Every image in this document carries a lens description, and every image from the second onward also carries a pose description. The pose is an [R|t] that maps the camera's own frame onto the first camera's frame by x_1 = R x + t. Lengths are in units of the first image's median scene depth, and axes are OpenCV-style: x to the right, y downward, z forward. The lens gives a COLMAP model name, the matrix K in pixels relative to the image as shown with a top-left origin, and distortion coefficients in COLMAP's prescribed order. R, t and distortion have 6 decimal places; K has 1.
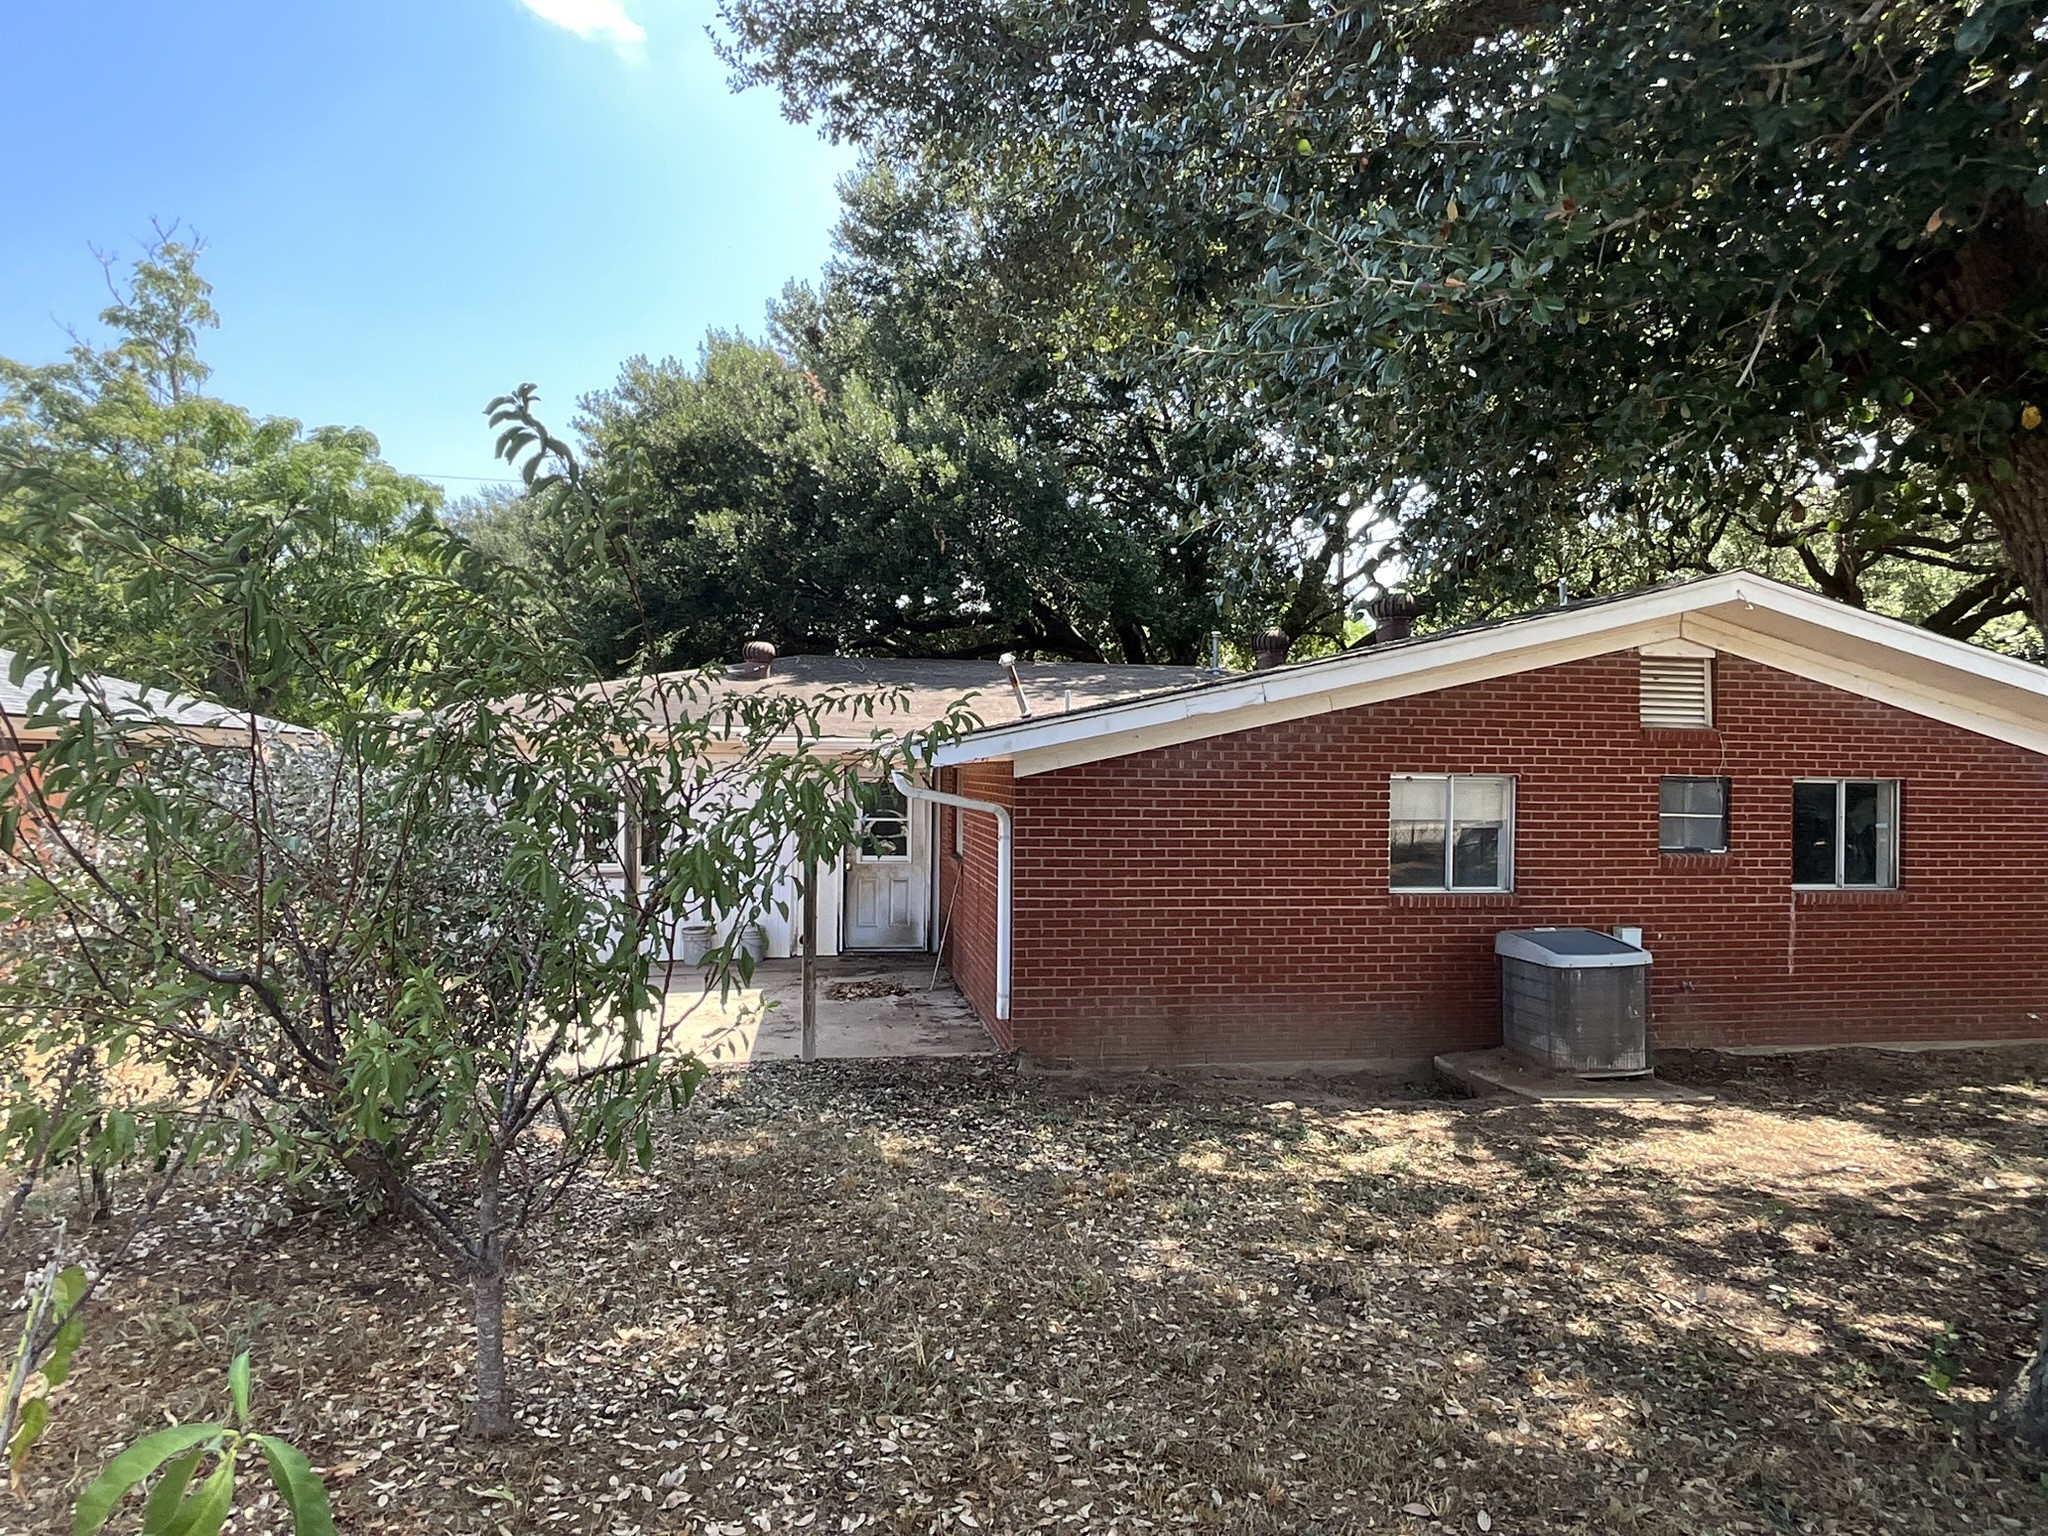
lens RADIAL K [[1195.9, 0, 1024.8], [0, 1195.9, 767.3], [0, 0, 1]] dist [-0.010985, -0.000728]
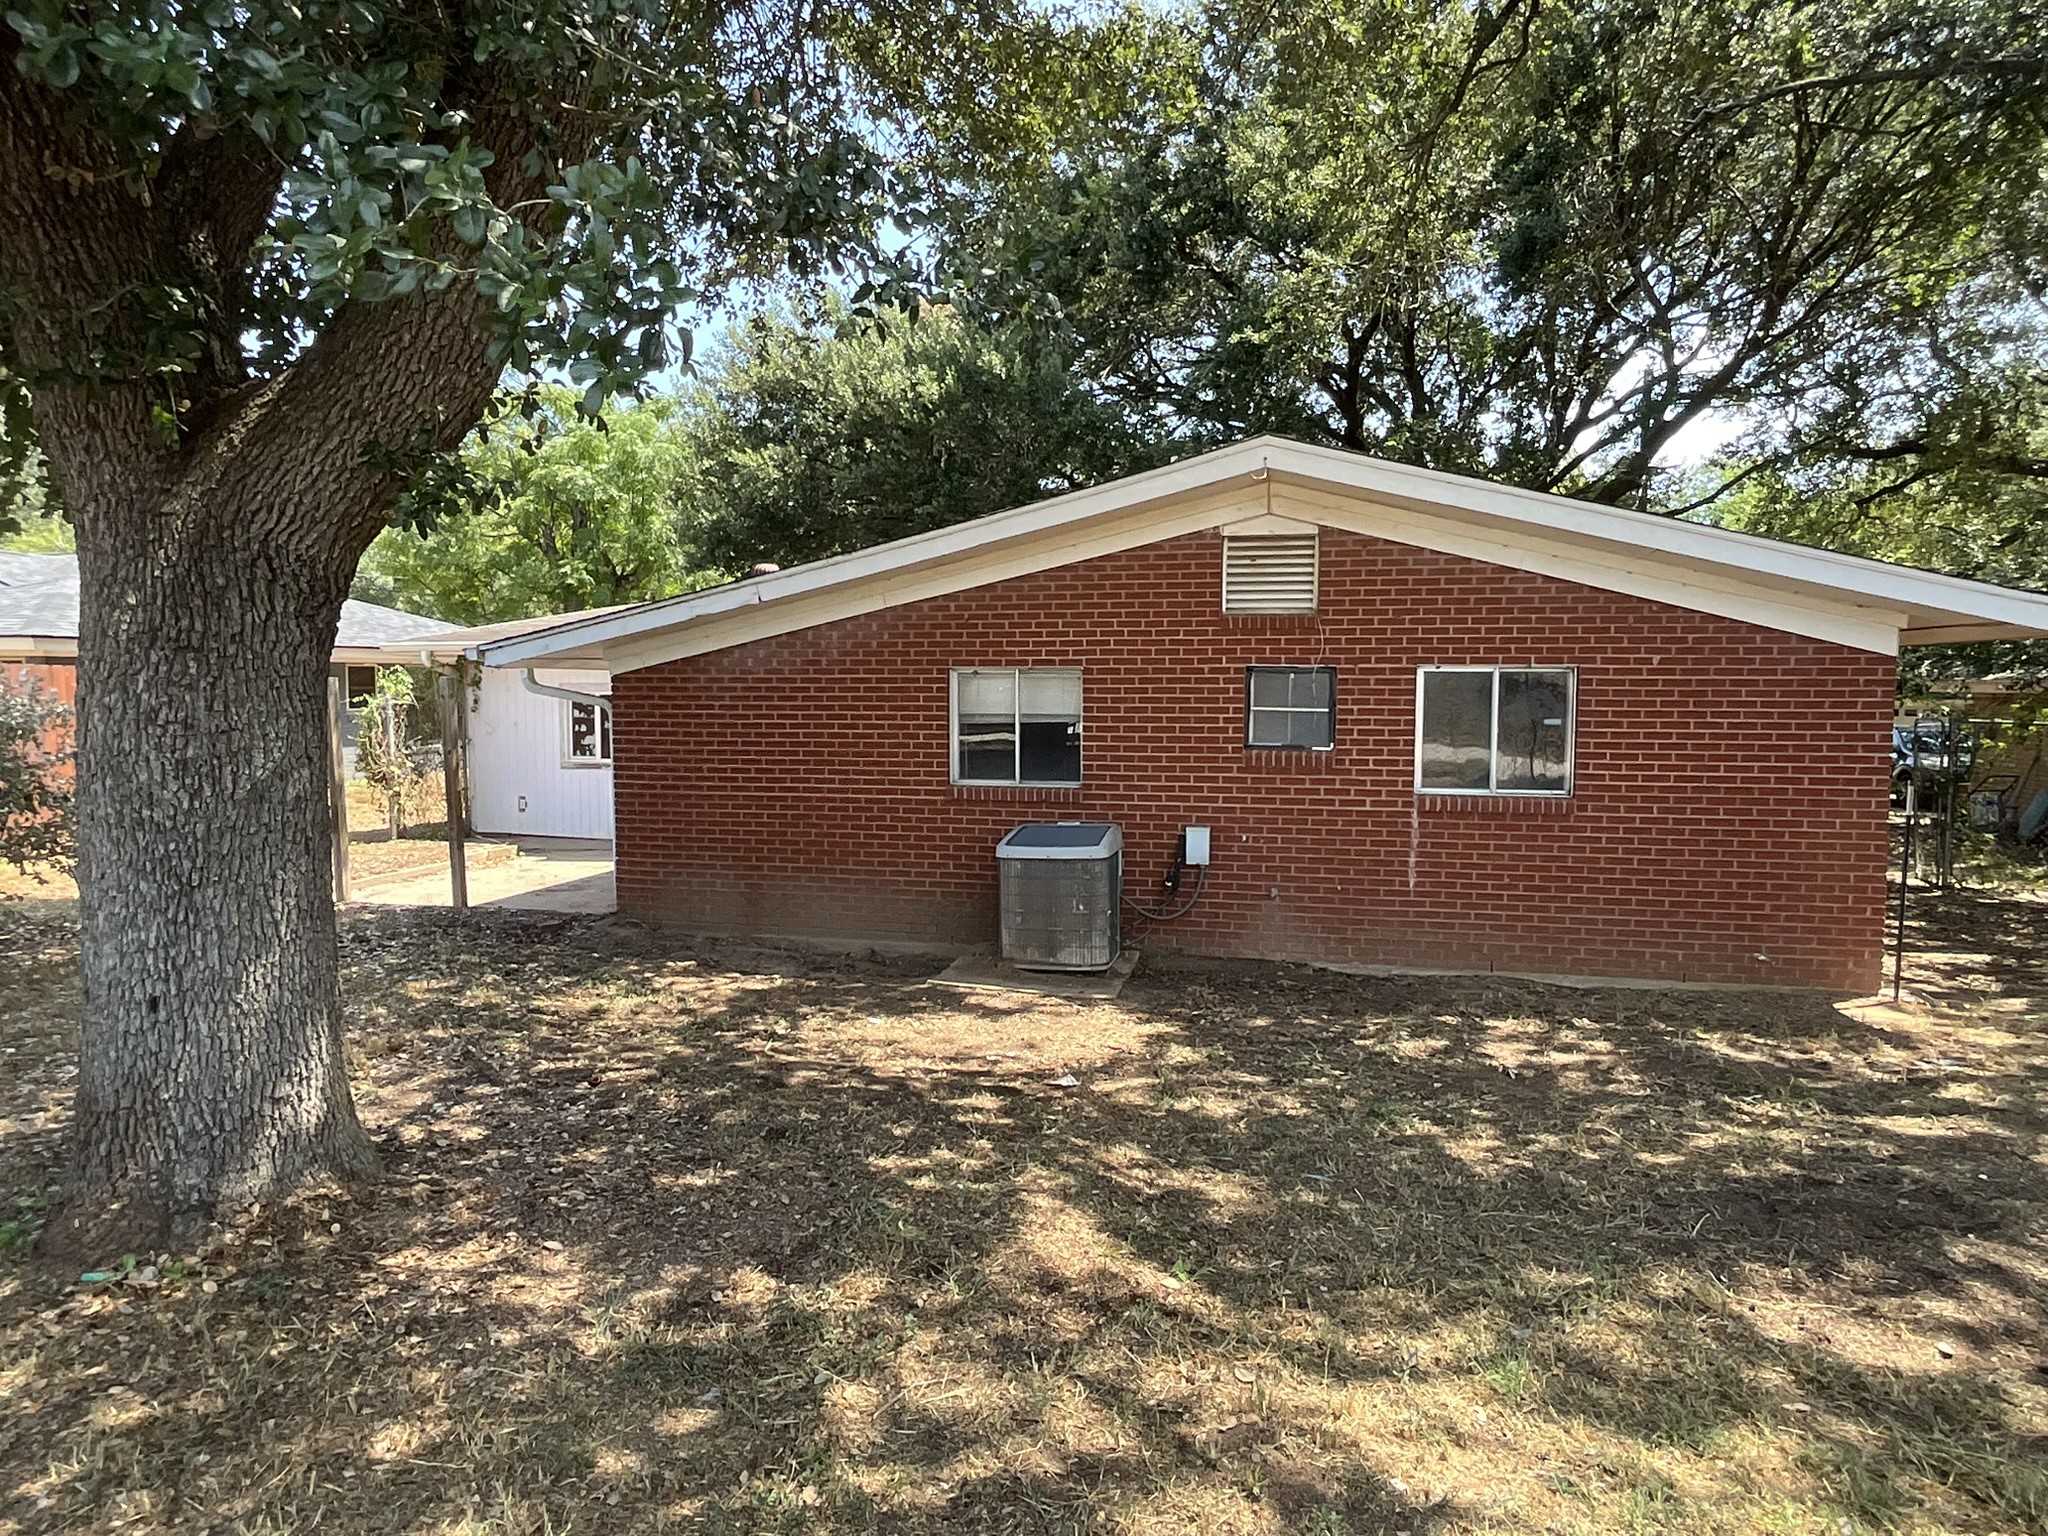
lens RADIAL K [[1195.9, 0, 1025.7], [0, 1195.9, 771.0], [0, 0, 1]] dist [-0.010985, -0.000728]
pose [[0.926939, 0.016565, -0.374846, 0.755621], [0.011566, 0.997289, 0.072673, 0.019648], [0.375033, -0.071699, 0.924234, 0.075236]]
